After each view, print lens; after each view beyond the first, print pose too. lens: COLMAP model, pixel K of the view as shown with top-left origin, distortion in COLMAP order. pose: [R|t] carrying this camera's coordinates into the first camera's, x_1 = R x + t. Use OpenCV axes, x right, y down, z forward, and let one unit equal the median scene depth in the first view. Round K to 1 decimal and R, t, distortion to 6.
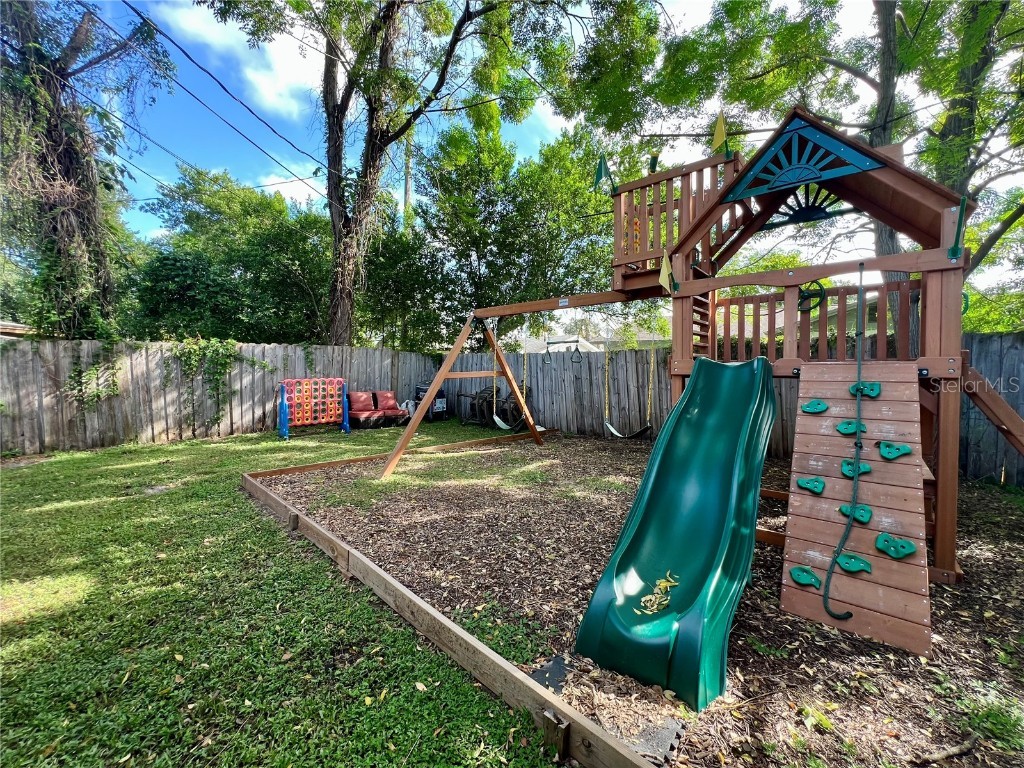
lens RADIAL K [[408.2, 0, 512.0], [0, 408.2, 384.0], [0, 0, 1]] dist [-0.000543, 0.000034]
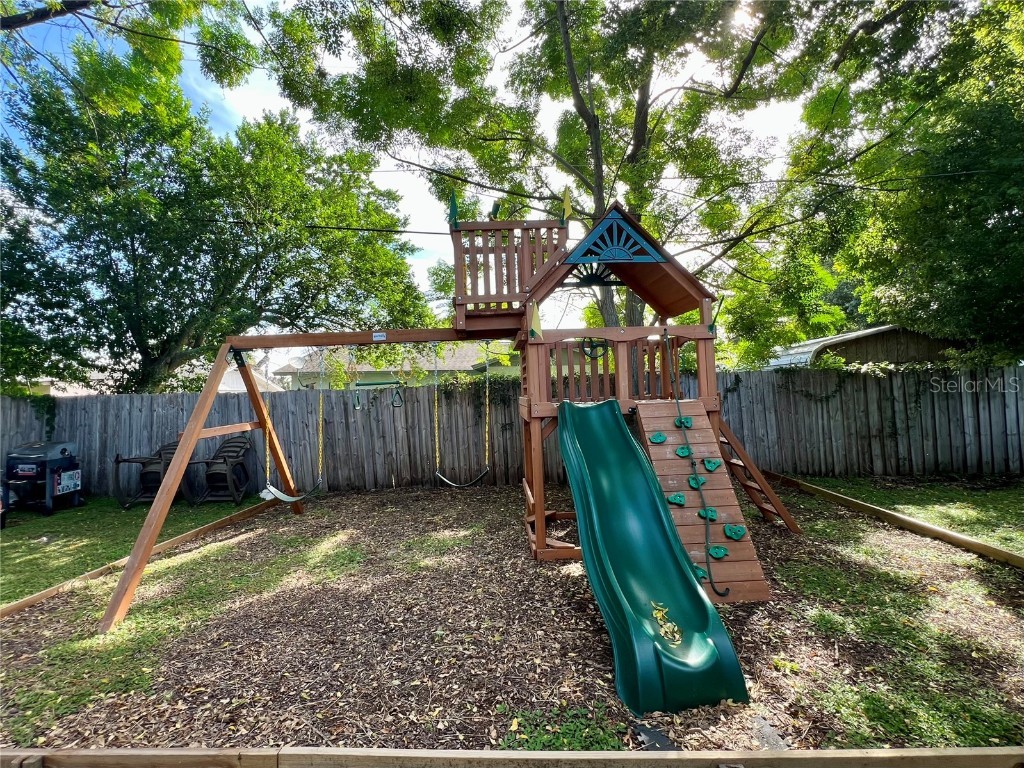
lens RADIAL K [[460.2, 0, 512.0], [0, 460.2, 384.0], [0, 0, 1]] dist [-0.002035, -0.000473]
pose [[0.741555, -0.015334, 0.670717, -0.495159], [0.063397, 0.996867, -0.047302, -0.064698], [-0.667890, 0.077598, 0.740204, 0.196227]]
